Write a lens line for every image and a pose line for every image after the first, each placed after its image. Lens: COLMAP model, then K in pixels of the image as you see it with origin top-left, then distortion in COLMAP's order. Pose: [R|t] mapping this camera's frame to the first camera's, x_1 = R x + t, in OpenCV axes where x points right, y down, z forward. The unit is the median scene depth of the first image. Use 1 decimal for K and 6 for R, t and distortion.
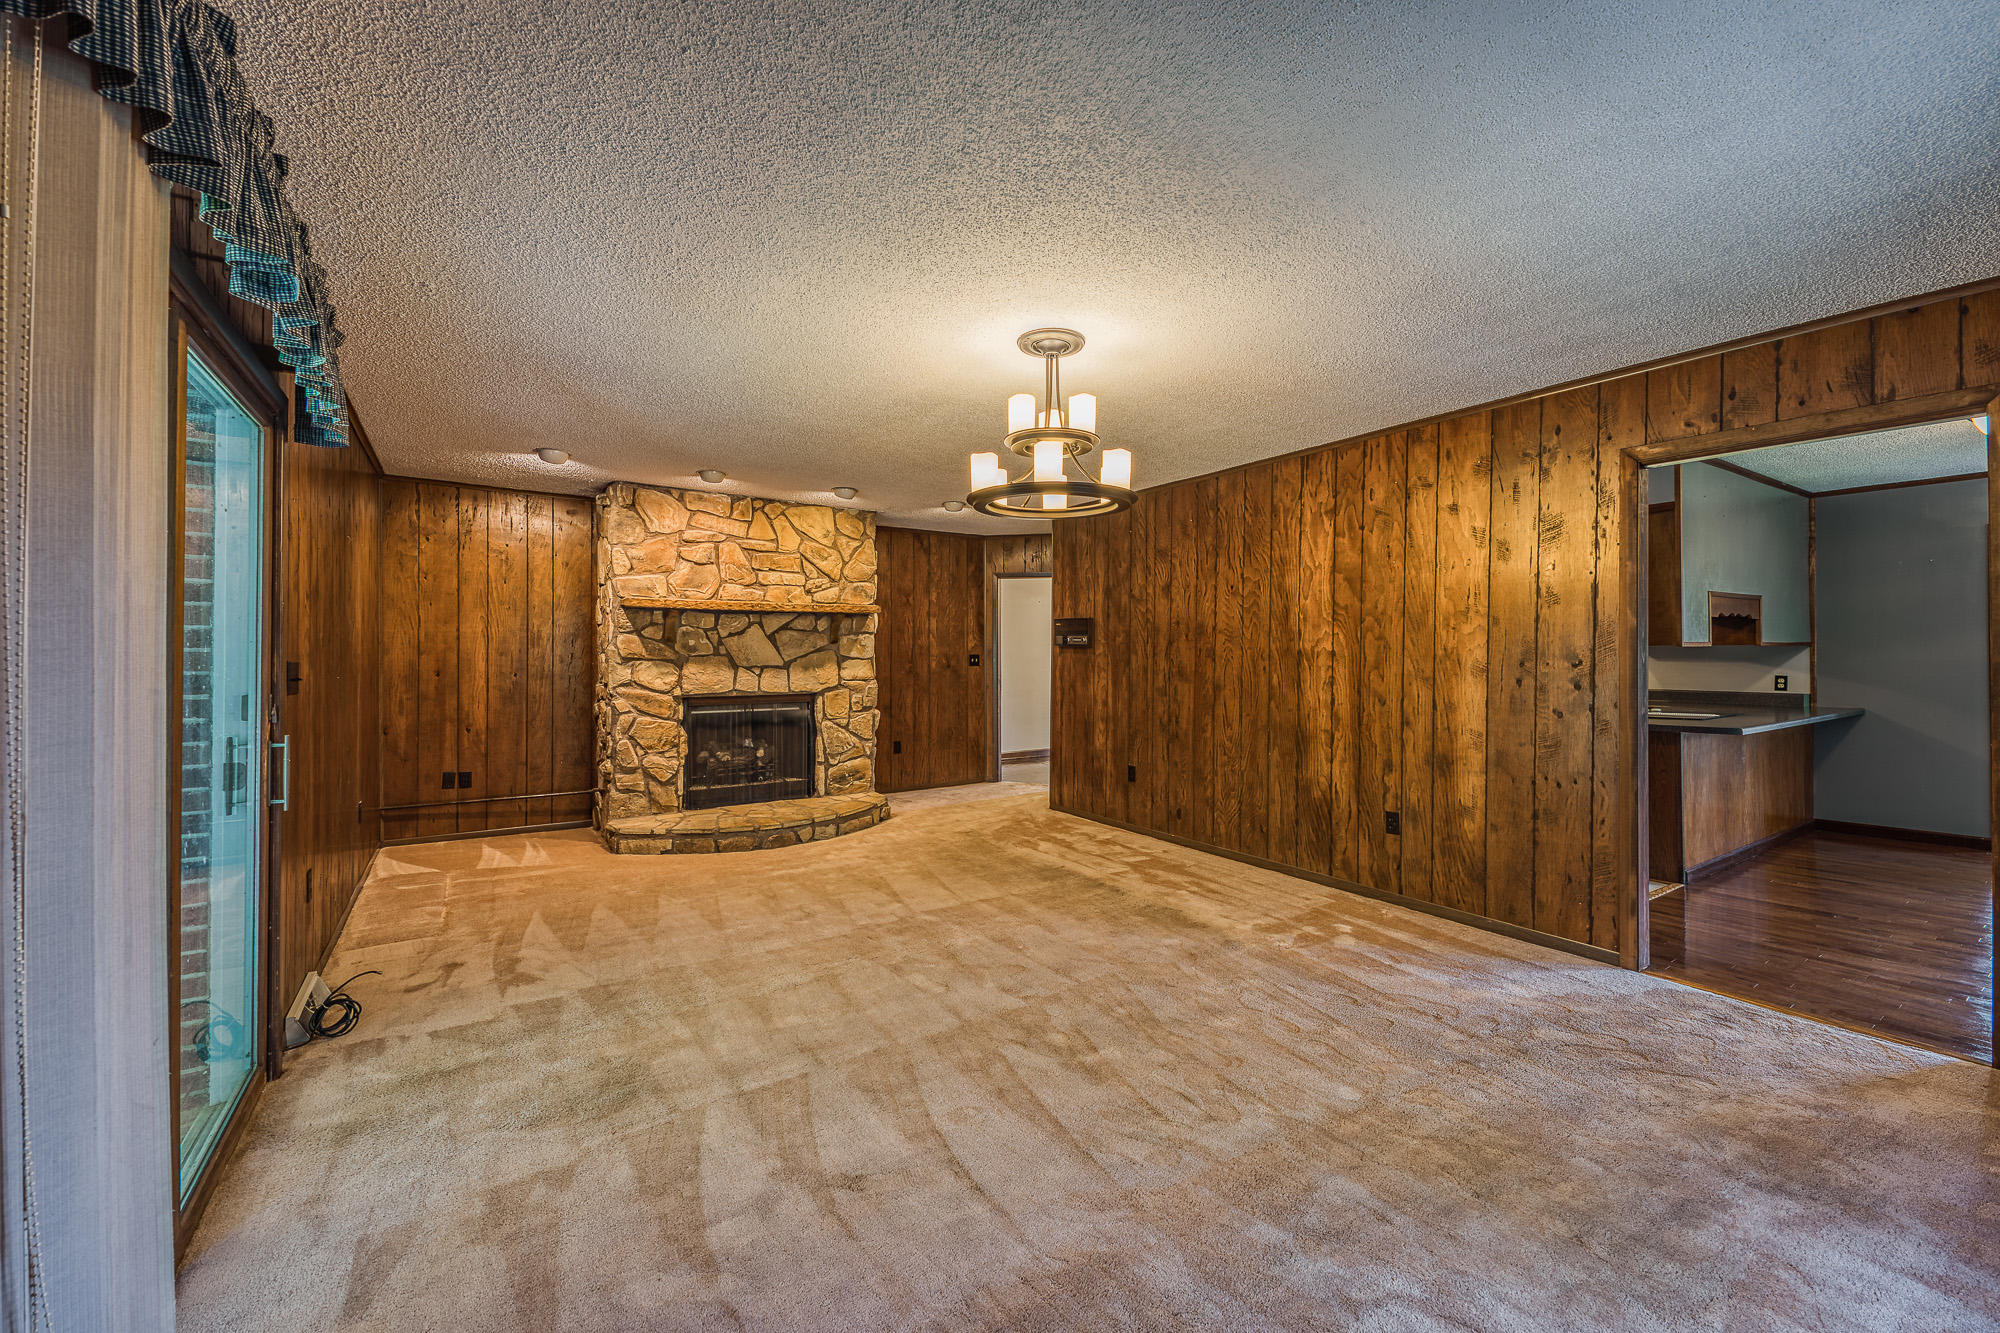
lens RADIAL K [[791.7, 0, 1005.4], [0, 791.7, 645.4], [0, 0, 1]] dist [0.037613, -0.015341]
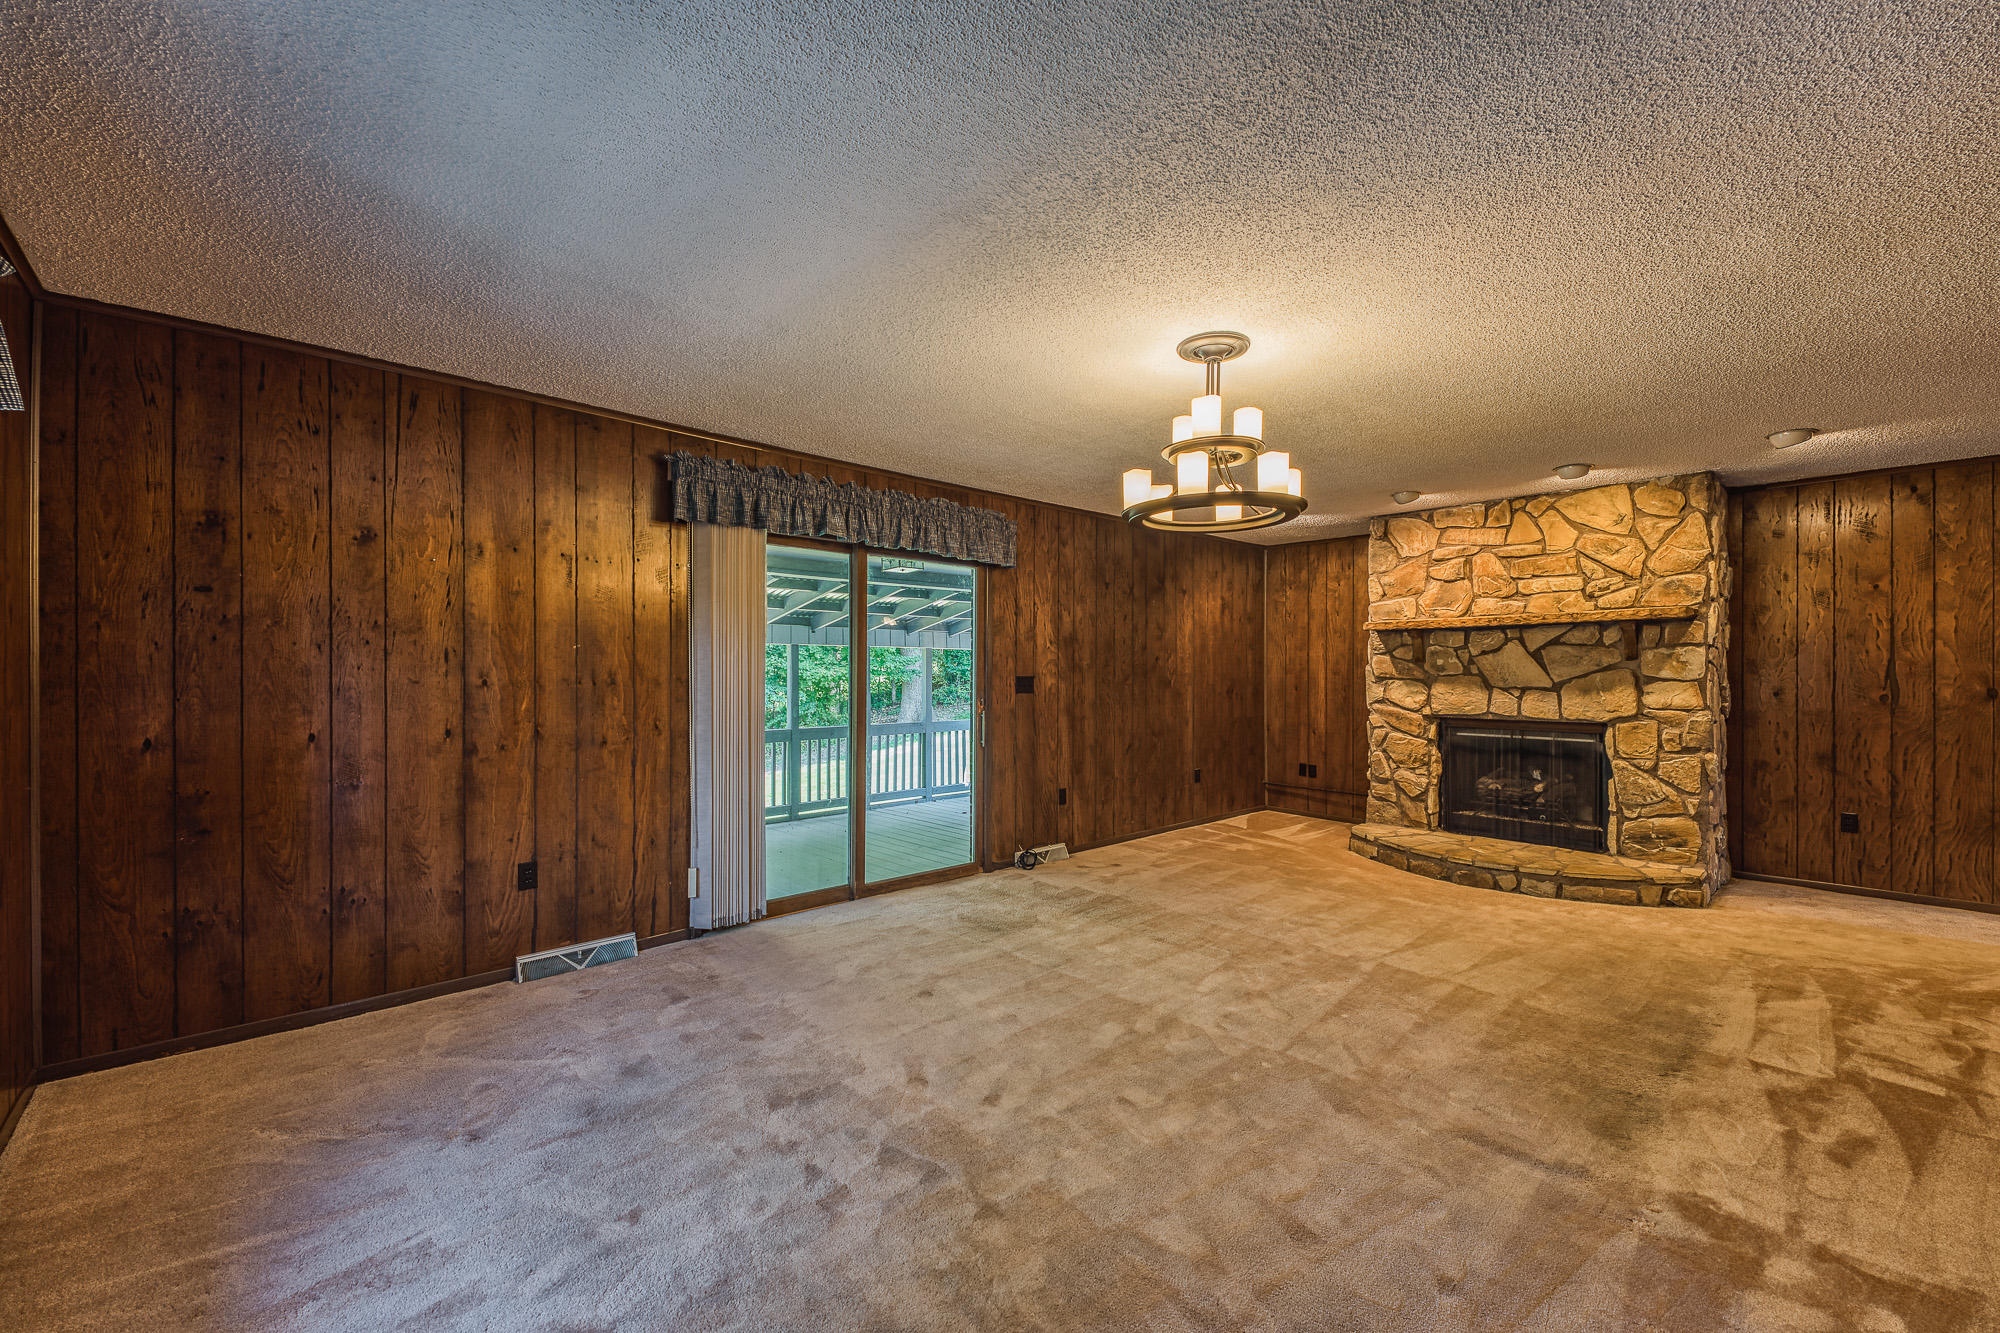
lens RADIAL K [[784.0, 0, 1006.6], [0, 784.0, 673.1], [0, 0, 1]] dist [0.024383, -0.014227]
pose [[0.158328, -0.000321, -0.987387, 0.493778], [0.009486, 0.999954, 0.001196, 0.003863], [0.987341, -0.009556, 0.158324, 0.315343]]
